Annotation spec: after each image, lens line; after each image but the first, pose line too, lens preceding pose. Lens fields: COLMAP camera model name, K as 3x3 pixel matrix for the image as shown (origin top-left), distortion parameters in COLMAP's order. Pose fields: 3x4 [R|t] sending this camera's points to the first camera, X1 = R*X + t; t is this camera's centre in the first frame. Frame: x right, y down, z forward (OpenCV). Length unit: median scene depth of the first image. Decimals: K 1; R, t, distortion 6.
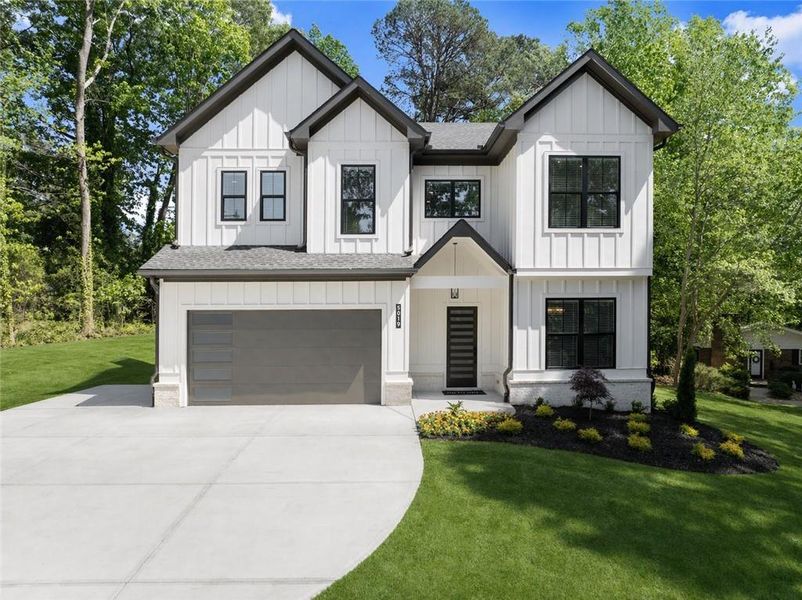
lens RADIAL K [[575.9, 0, 409.1], [0, 575.9, 319.8], [0, 0, 1]] dist [0.032068, 0.000930]
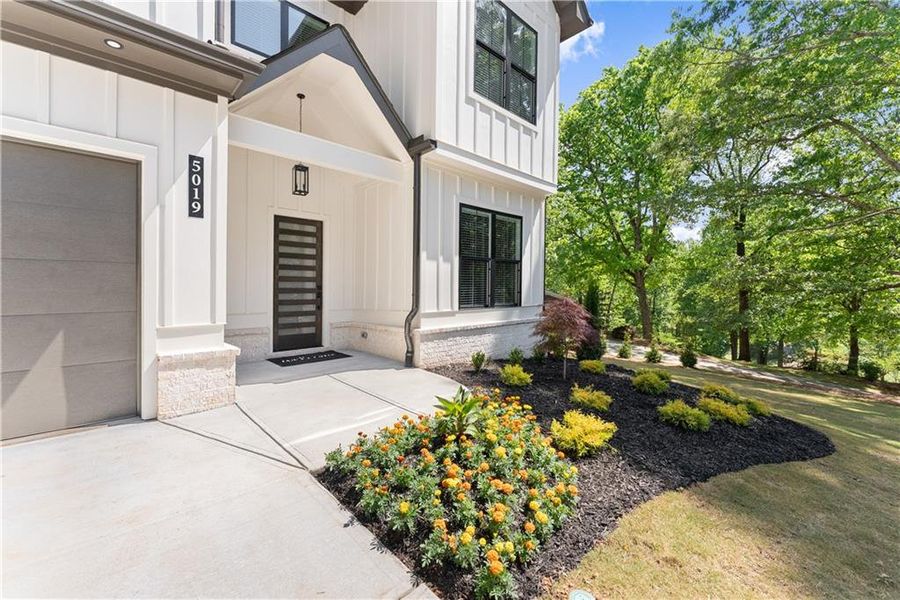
lens RADIAL K [[366.7, 0, 447.2], [0, 366.7, 297.5], [0, 0, 1]] dist [-0.004422, -0.000299]
pose [[0.753558, -0.010981, 0.657289, -0.053270], [0.007555, 0.999939, 0.008043, 0.067106], [-0.657338, -0.001095, 0.753596, 0.675879]]
